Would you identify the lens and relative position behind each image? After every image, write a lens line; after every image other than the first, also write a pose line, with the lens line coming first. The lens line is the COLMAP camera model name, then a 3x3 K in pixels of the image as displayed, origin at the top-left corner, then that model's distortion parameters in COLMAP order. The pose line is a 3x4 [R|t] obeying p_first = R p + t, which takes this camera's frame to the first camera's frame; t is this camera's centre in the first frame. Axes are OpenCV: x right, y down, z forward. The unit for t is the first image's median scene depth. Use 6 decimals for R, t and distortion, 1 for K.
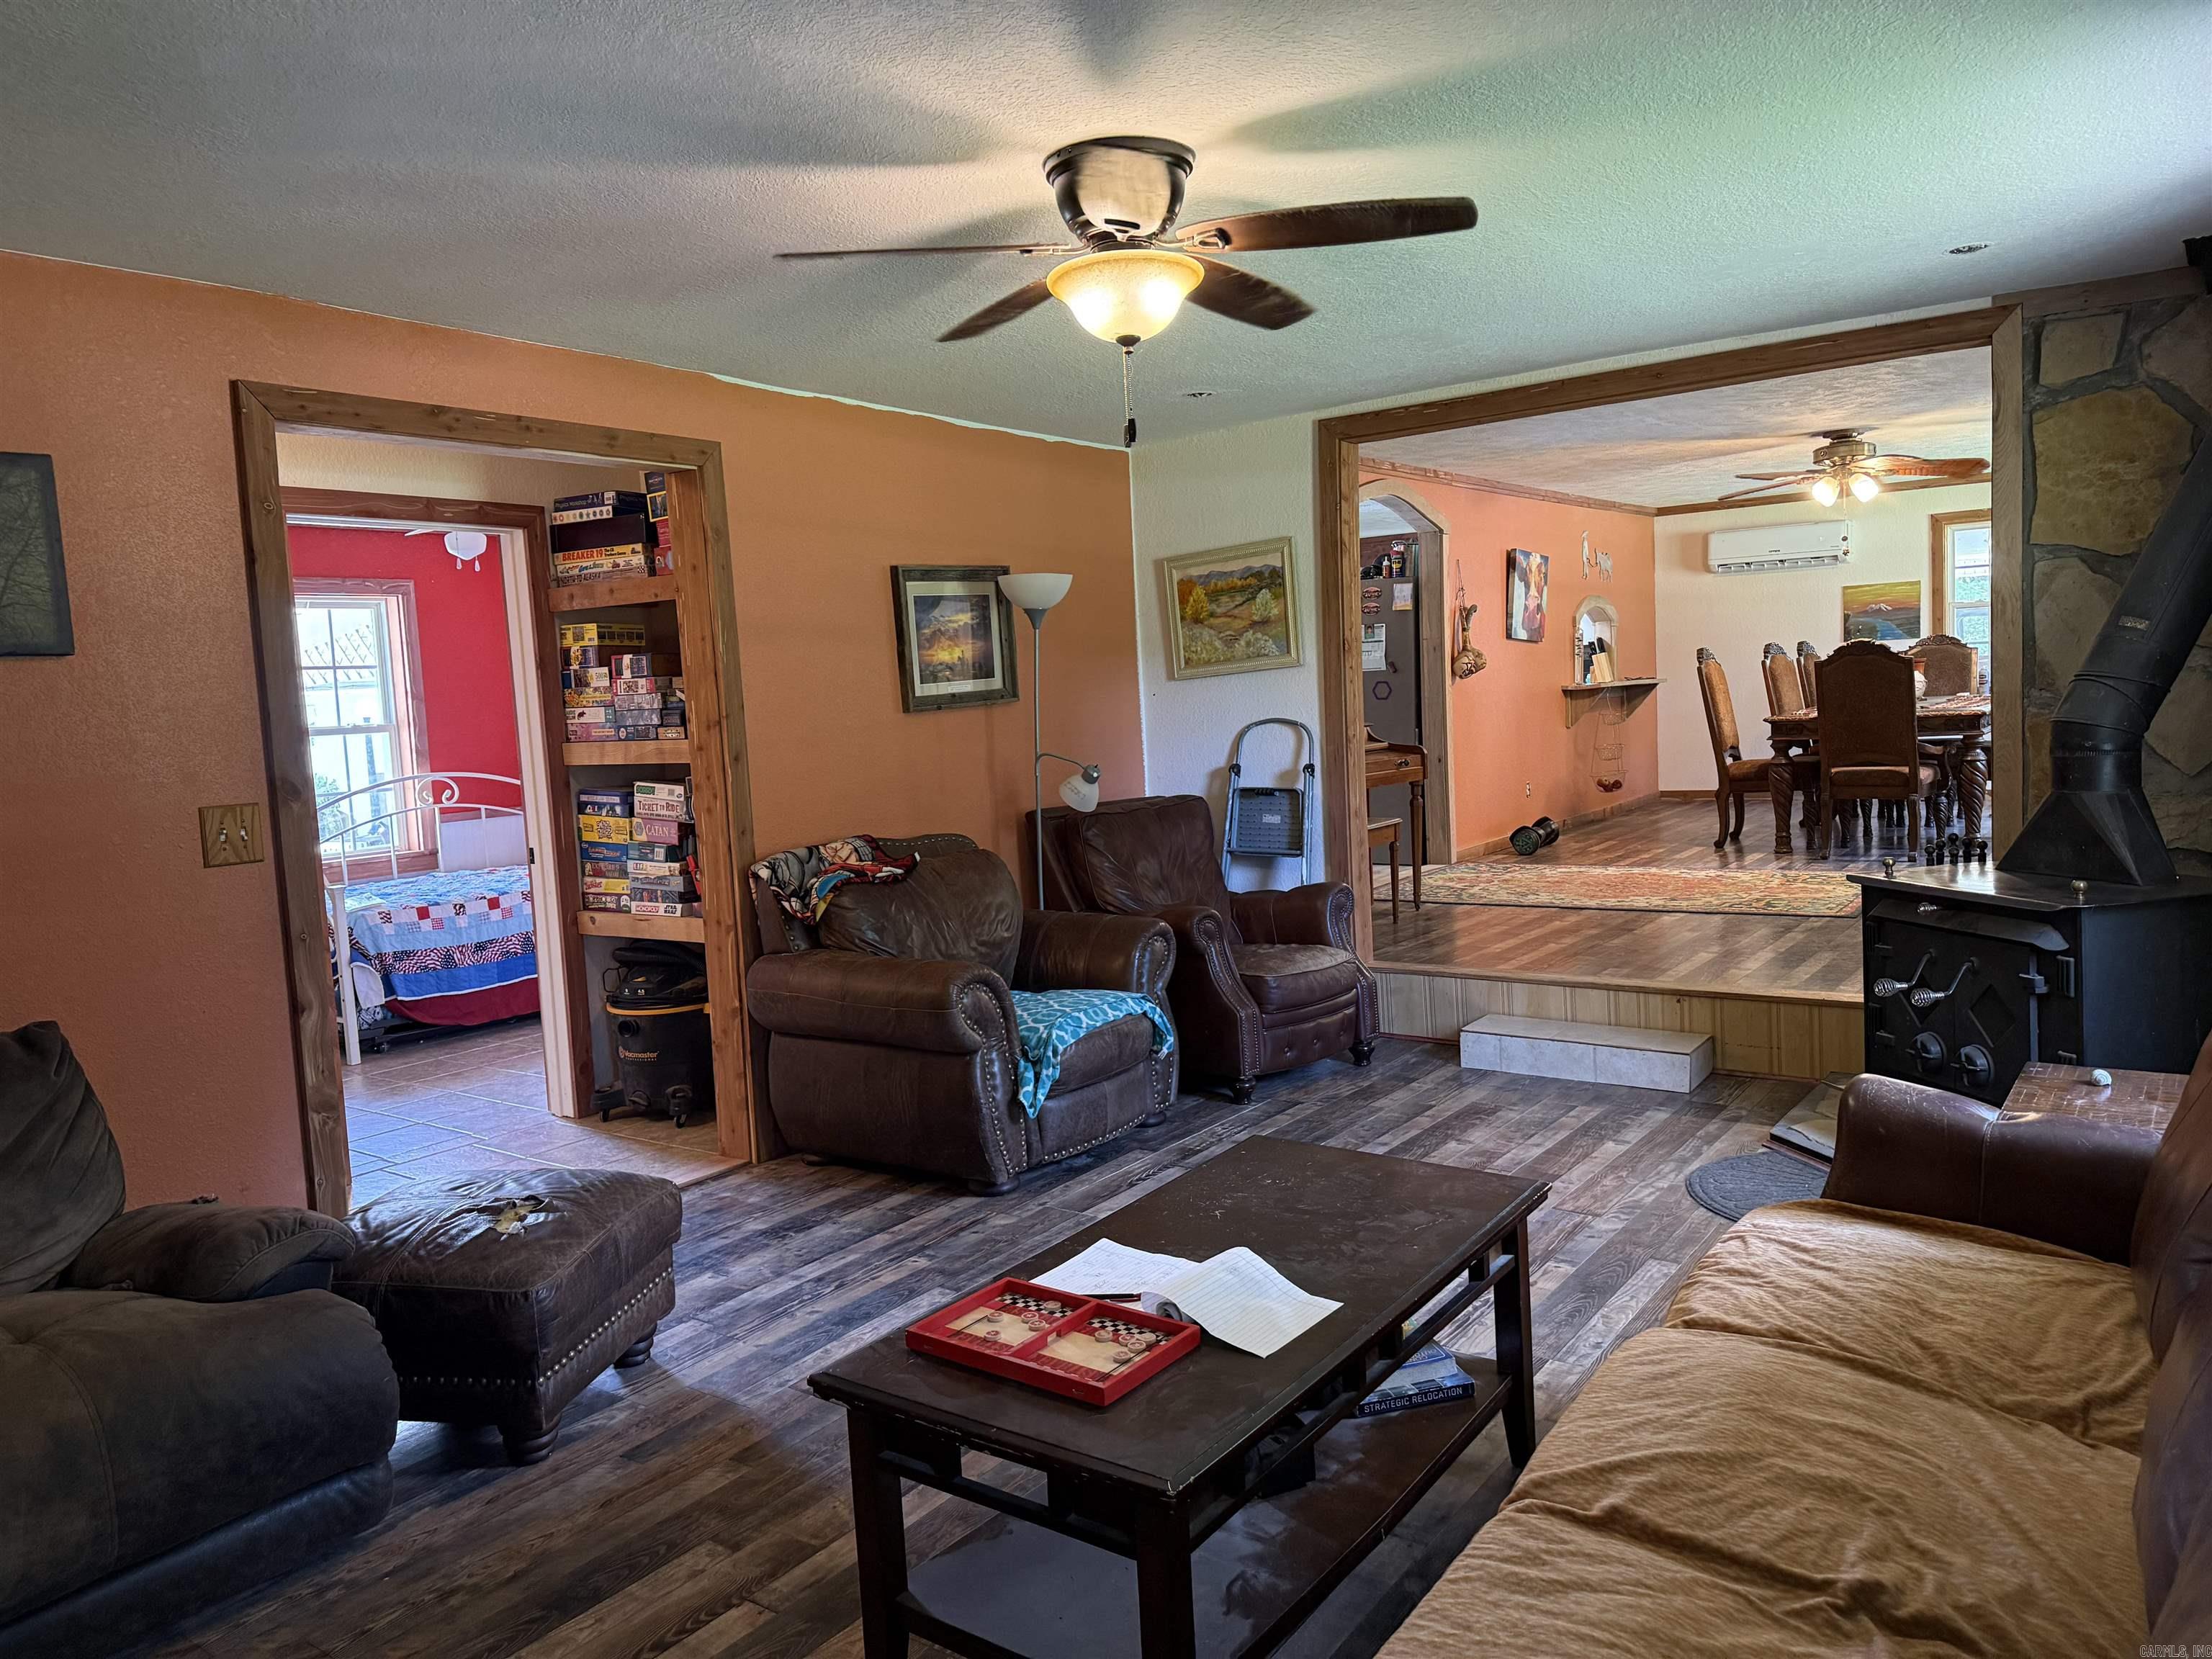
lens RADIAL K [[1554.5, 0, 1108.5], [0, 1554.5, 833.5], [0, 0, 1]] dist [0.071188, -0.090250]
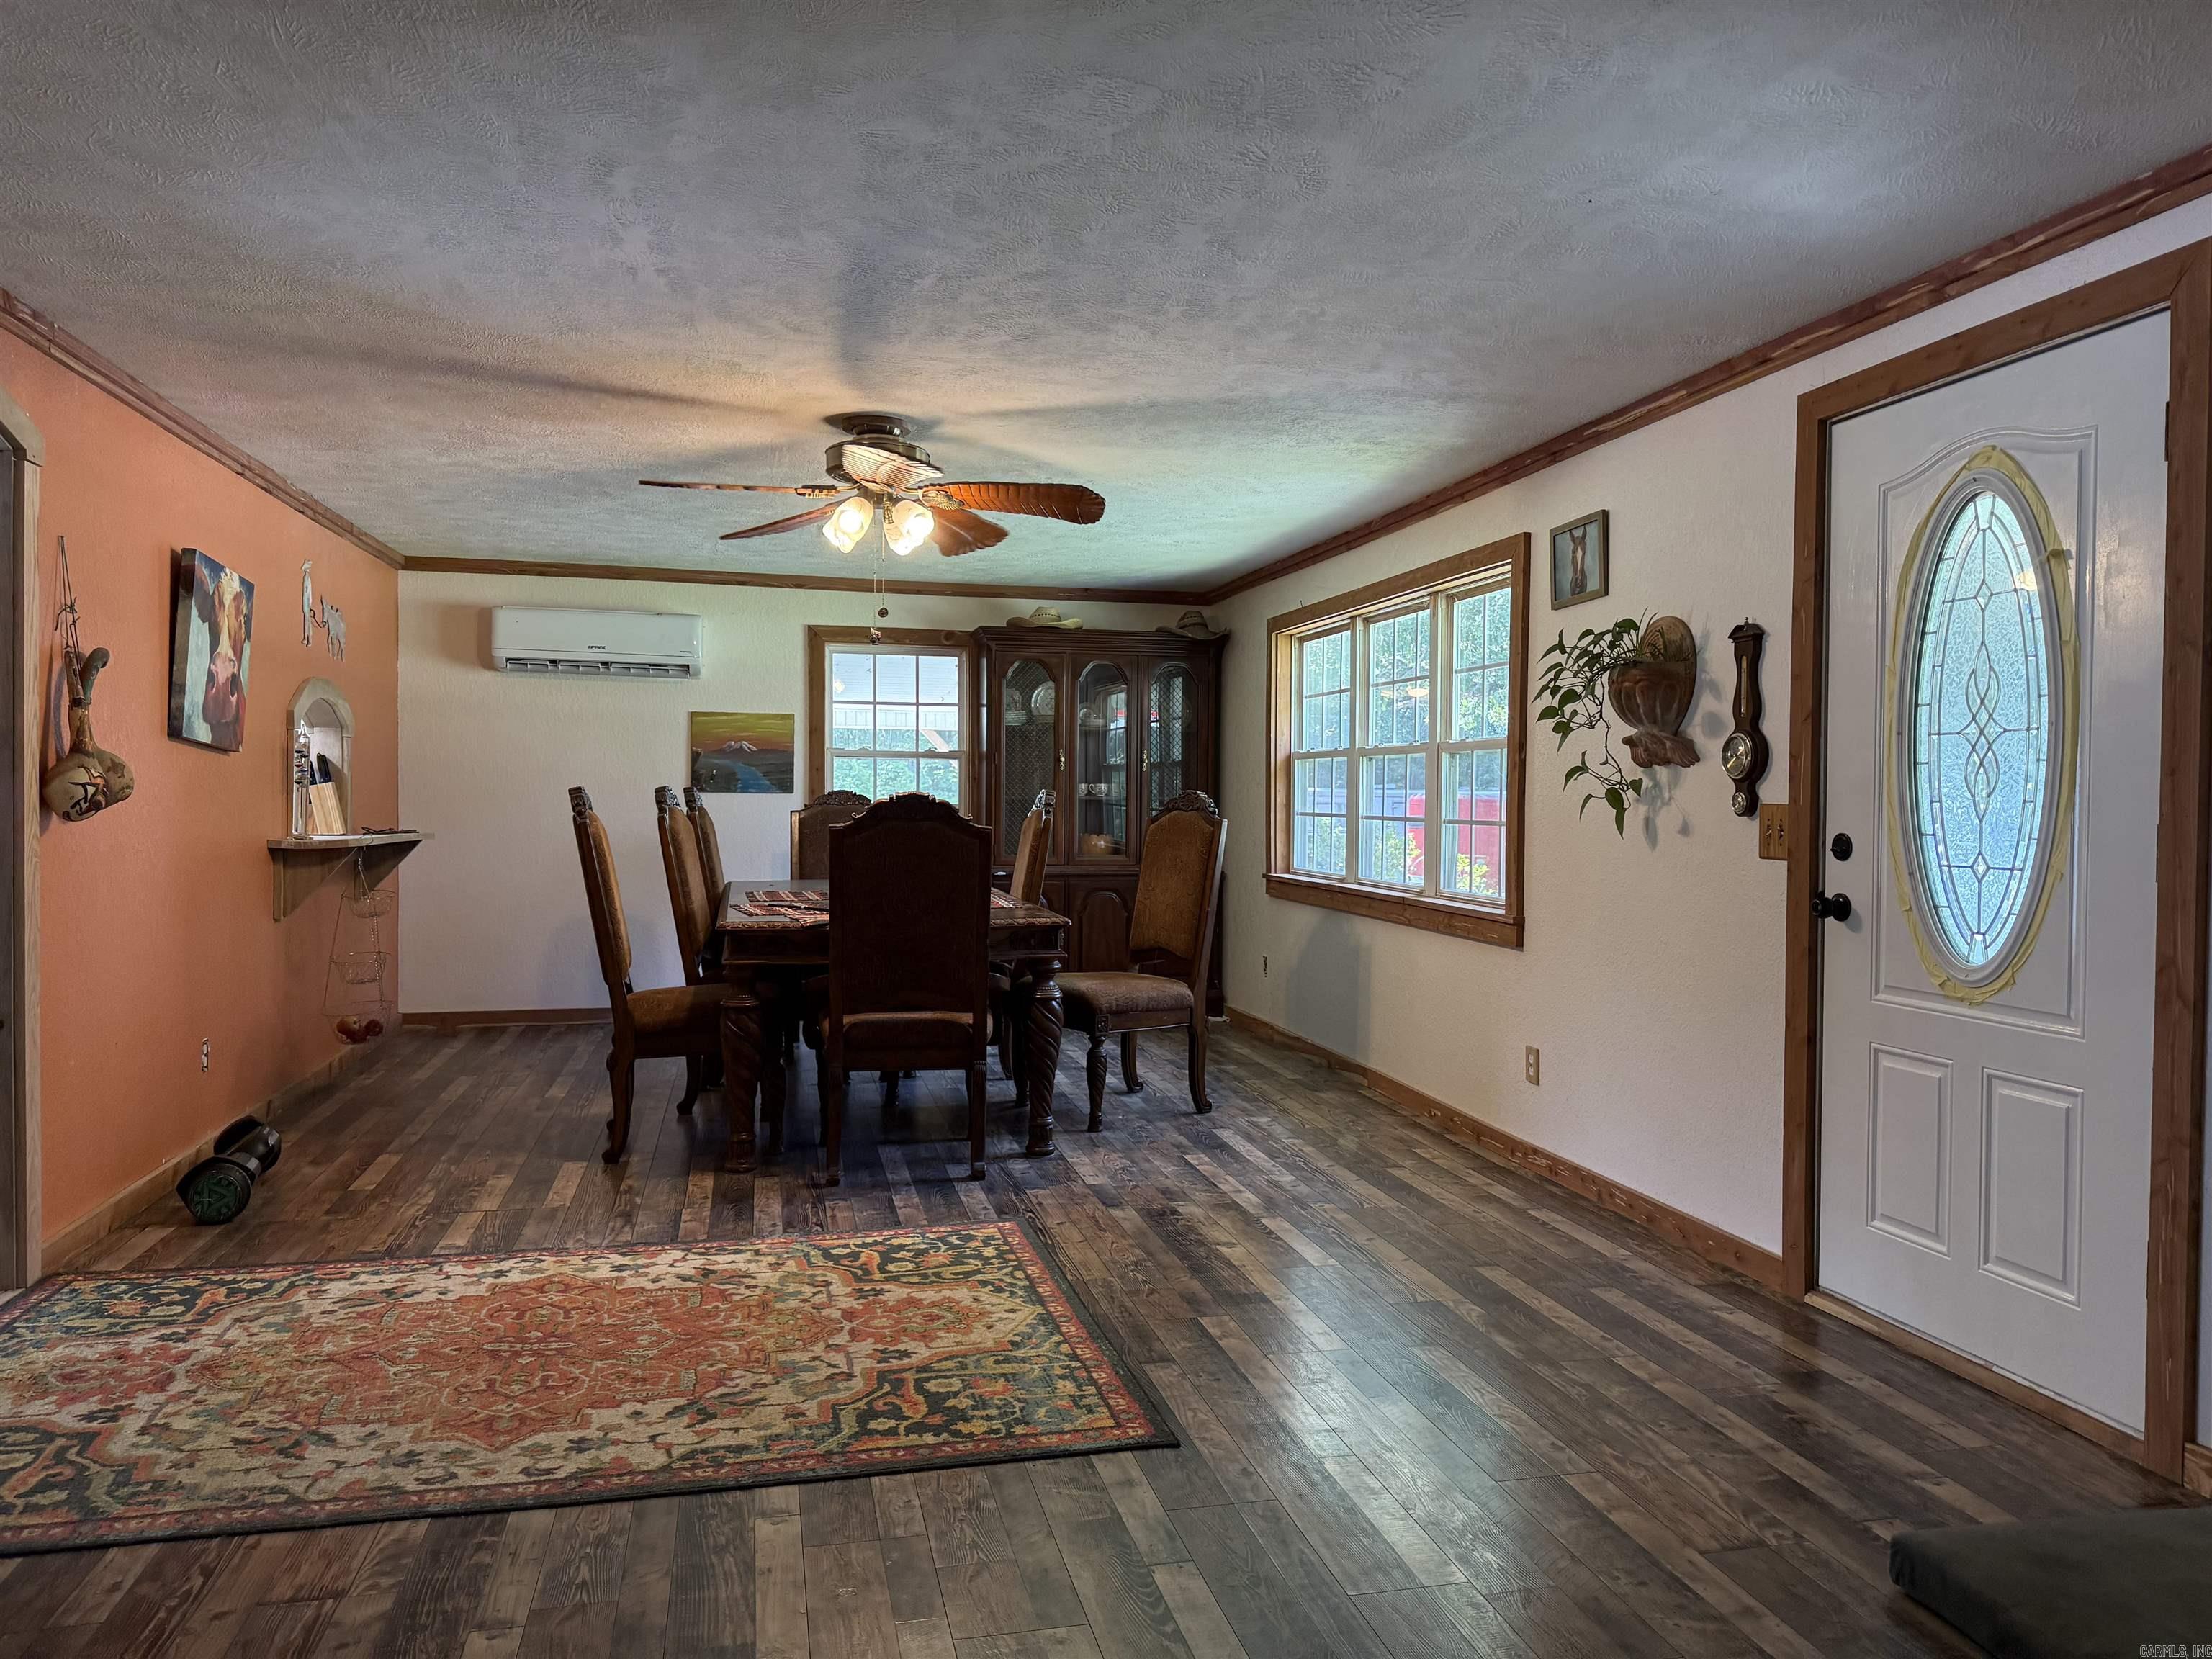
lens RADIAL K [[1554.5, 0, 1107.0], [0, 1554.5, 819.6], [0, 0, 1]] dist [0.071188, -0.090250]
pose [[0.655839, 0.050207, 0.753229, 0.080707], [0.027055, 0.995582, -0.089918, -0.047379], [-0.754416, 0.079351, 0.651583, 0.454070]]
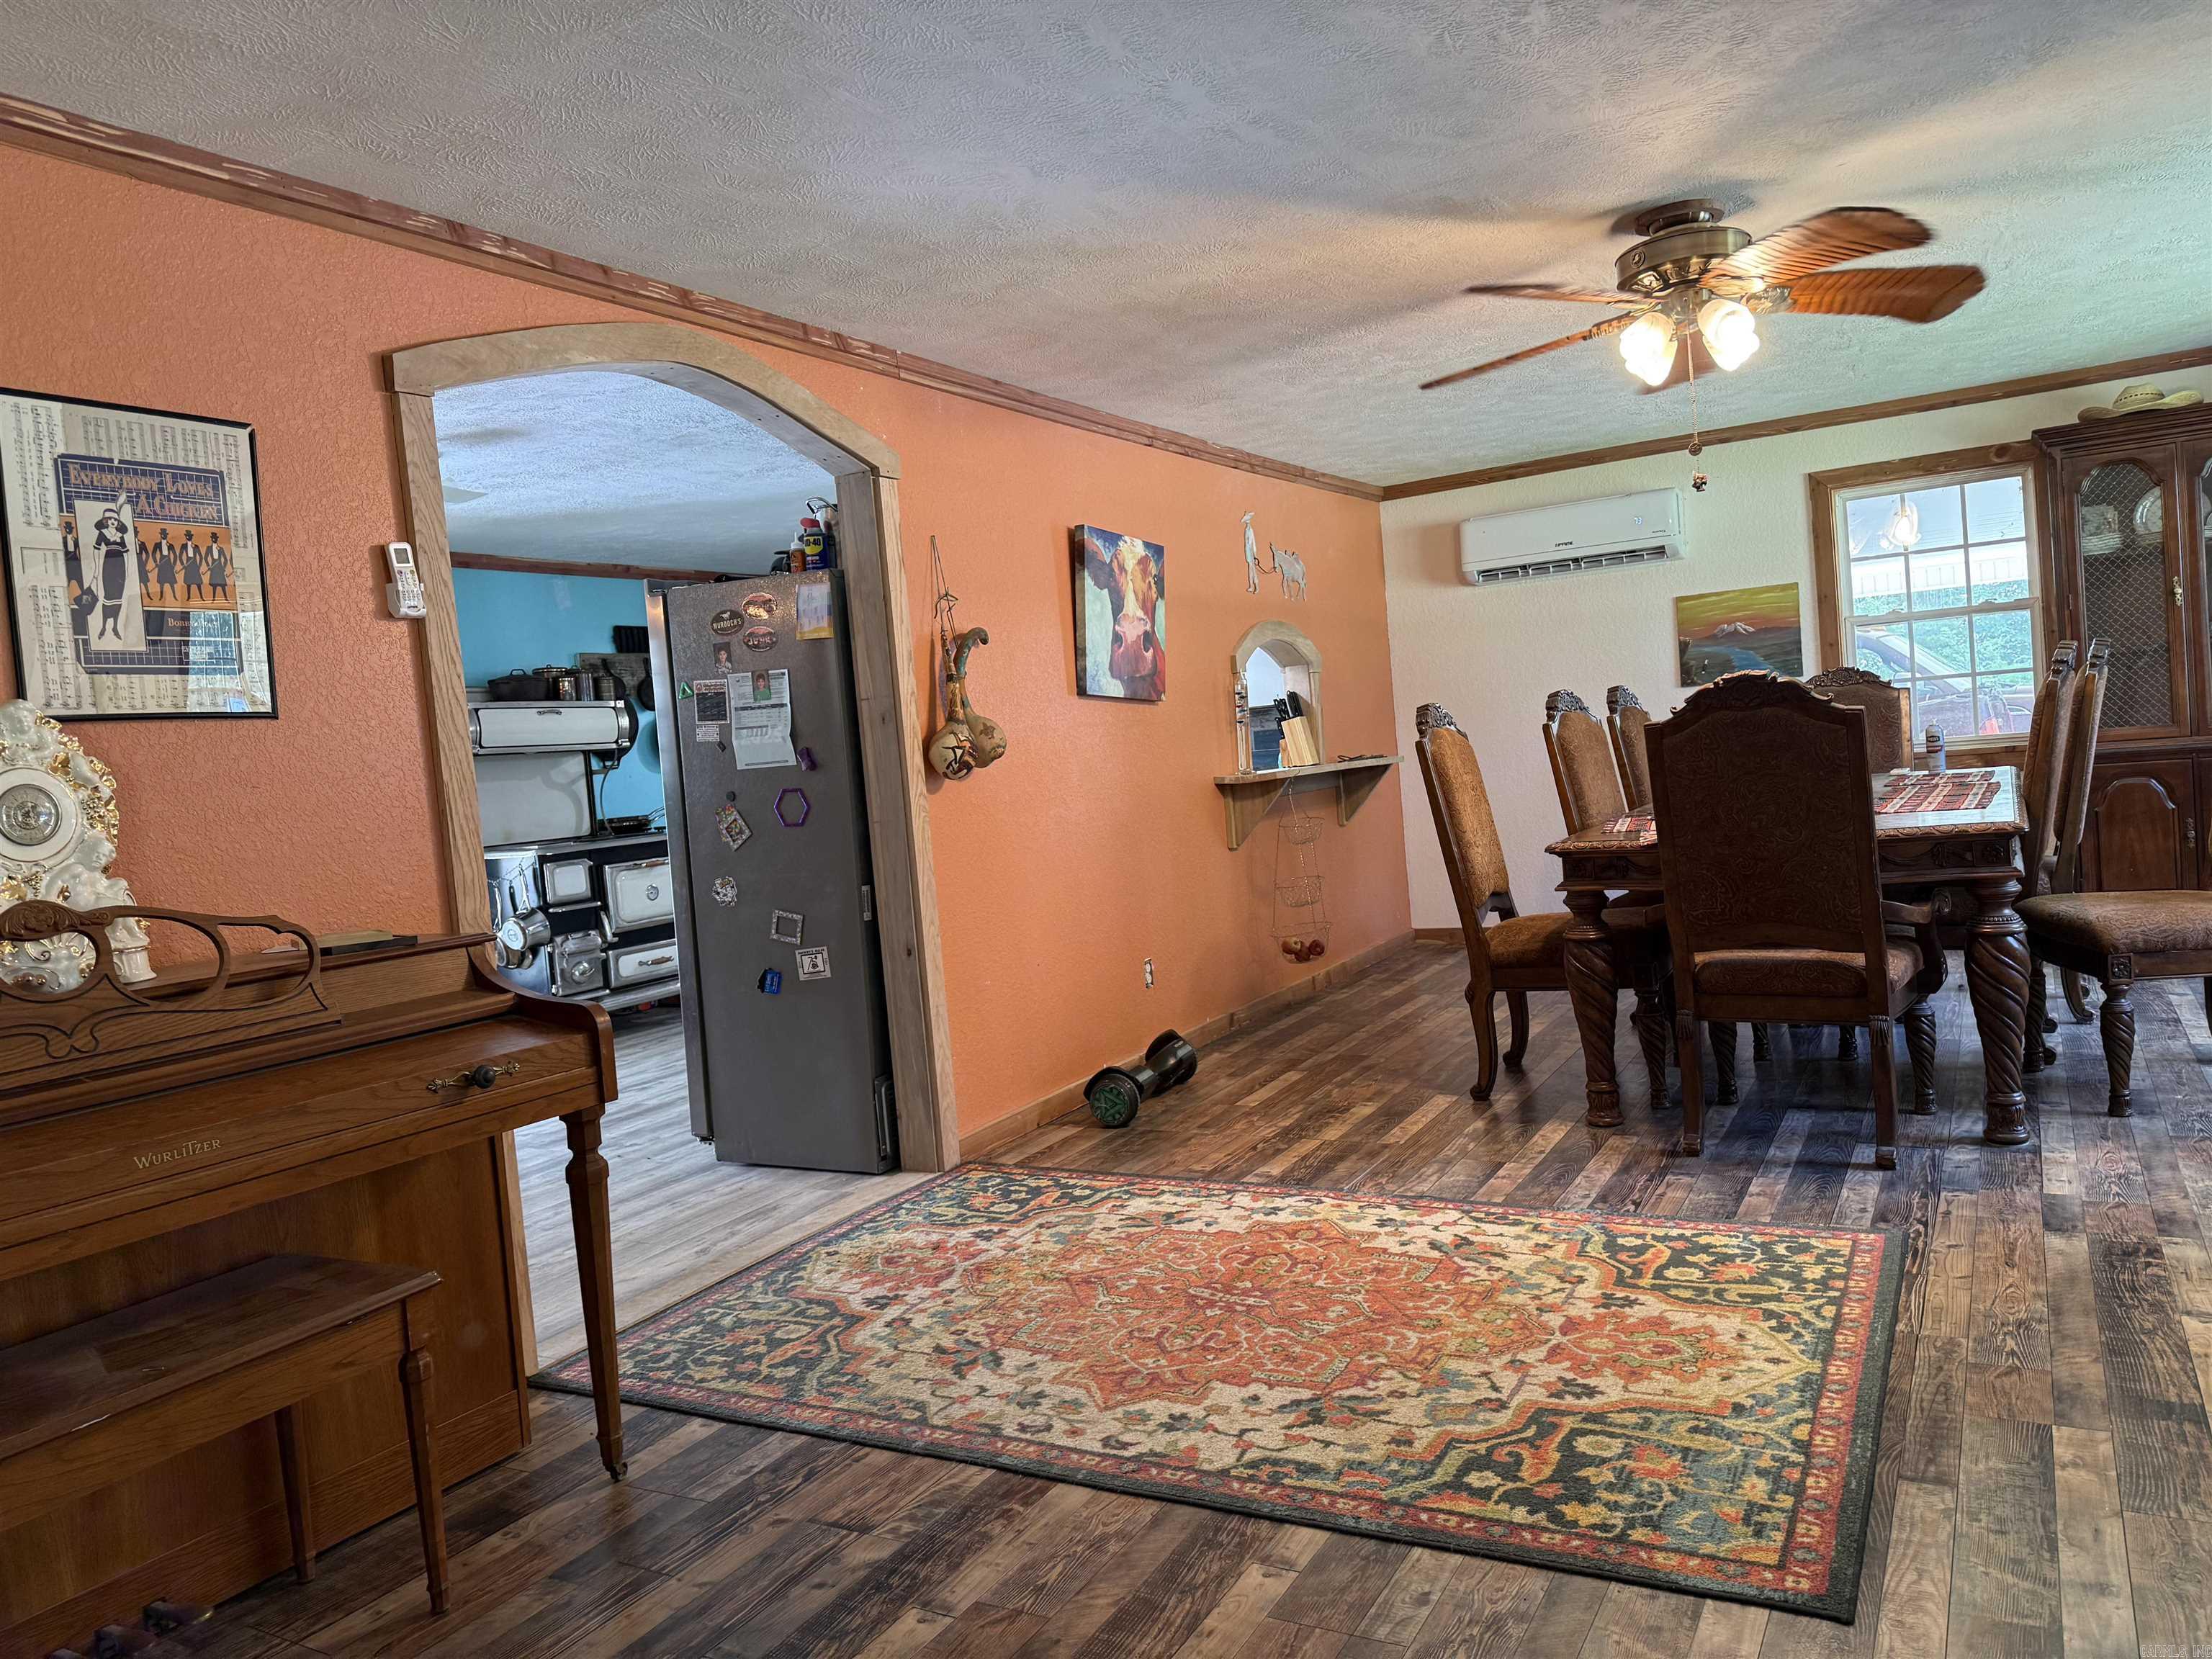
lens RADIAL K [[1554.5, 0, 1119.4], [0, 1554.5, 826.7], [0, 0, 1]] dist [0.071188, -0.090250]
pose [[0.993760, -0.037860, 0.104916, 0.198494], [0.043162, 0.997878, -0.048742, -0.051166], [-0.102848, 0.052966, 0.993286, 0.451293]]
